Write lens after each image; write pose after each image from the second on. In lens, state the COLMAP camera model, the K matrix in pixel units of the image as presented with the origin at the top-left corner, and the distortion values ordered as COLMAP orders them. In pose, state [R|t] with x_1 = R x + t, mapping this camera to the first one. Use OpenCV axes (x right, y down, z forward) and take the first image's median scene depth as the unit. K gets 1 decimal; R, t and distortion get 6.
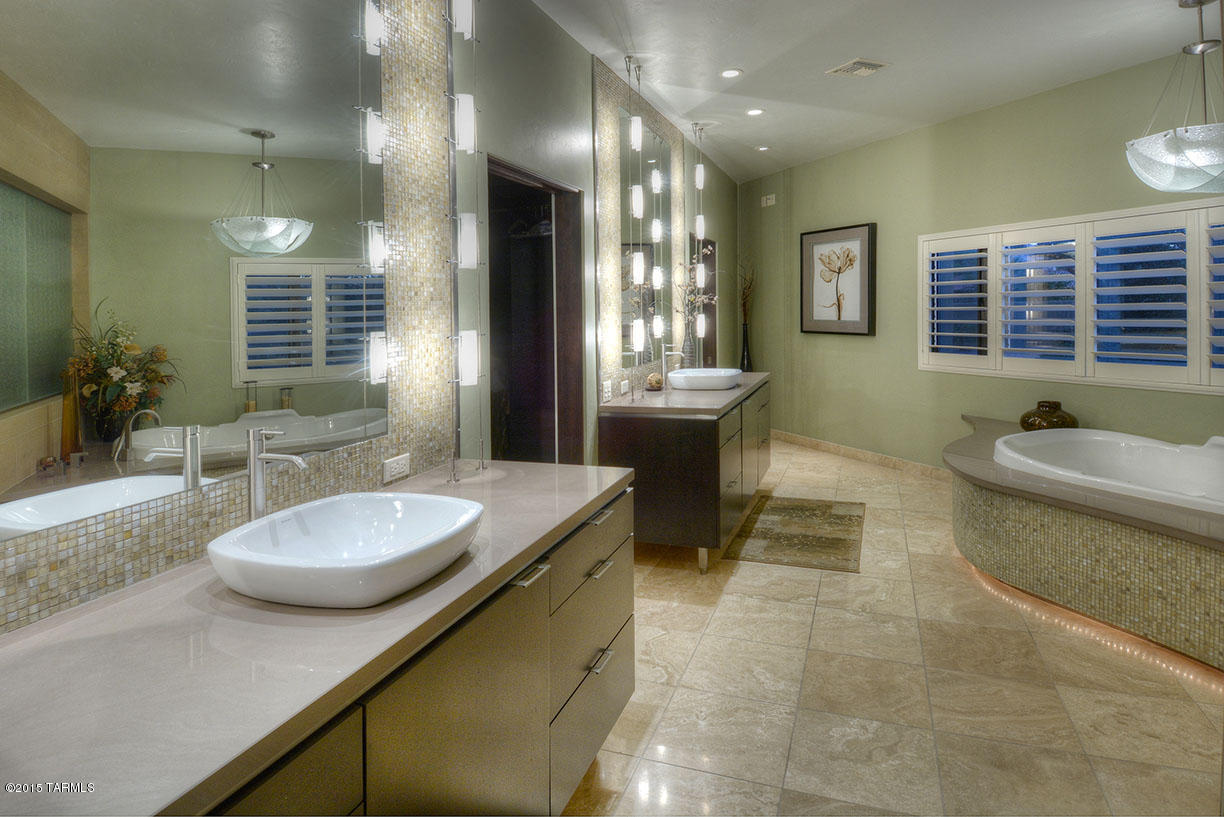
lens RADIAL K [[716.2, 0, 612.0], [0, 716.2, 408.5], [0, 0, 1]] dist [-0.038293, -0.000839]
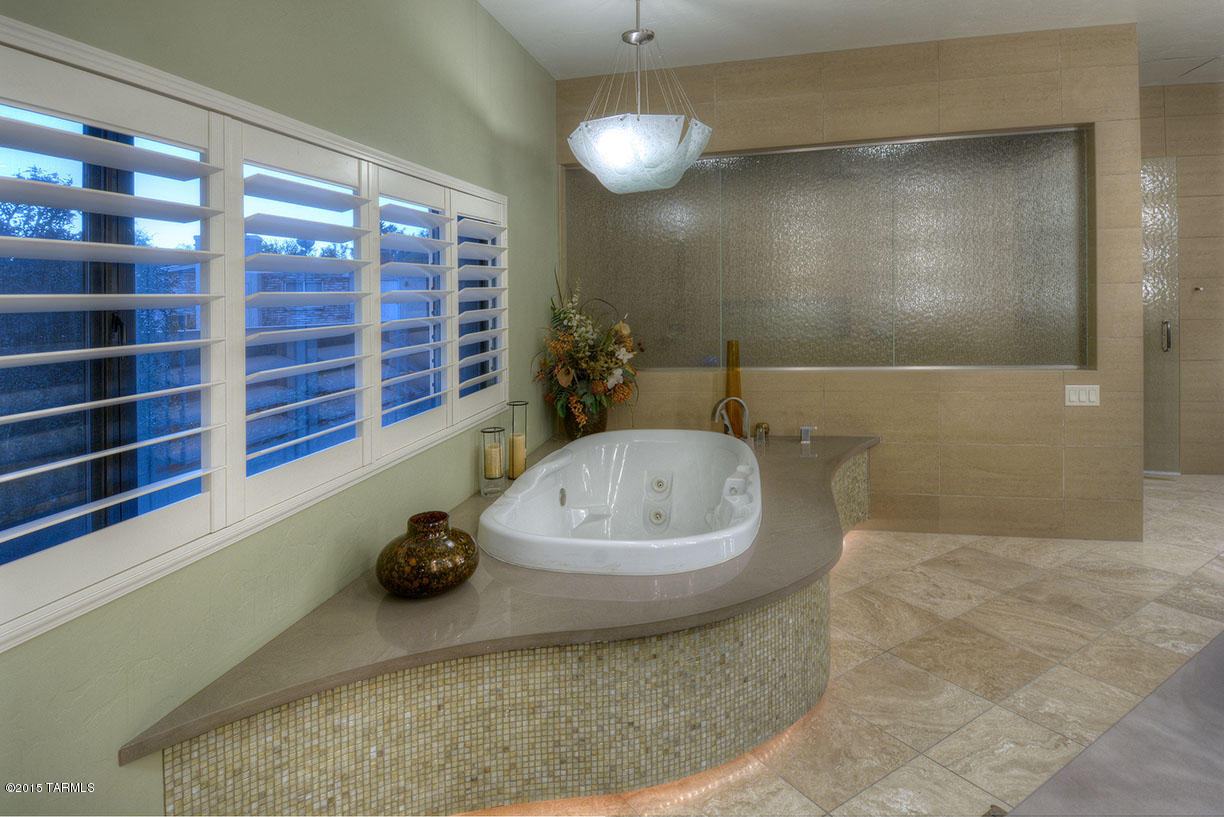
lens RADIAL K [[716.2, 0, 612.0], [0, 716.2, 408.5], [0, 0, 1]] dist [-0.038293, -0.000839]
pose [[-0.805264, -0.050942, 0.590724, 0.362866], [0.127950, 0.957898, 0.257024, -0.269969], [-0.578947, 0.282555, -0.764842, 1.863912]]
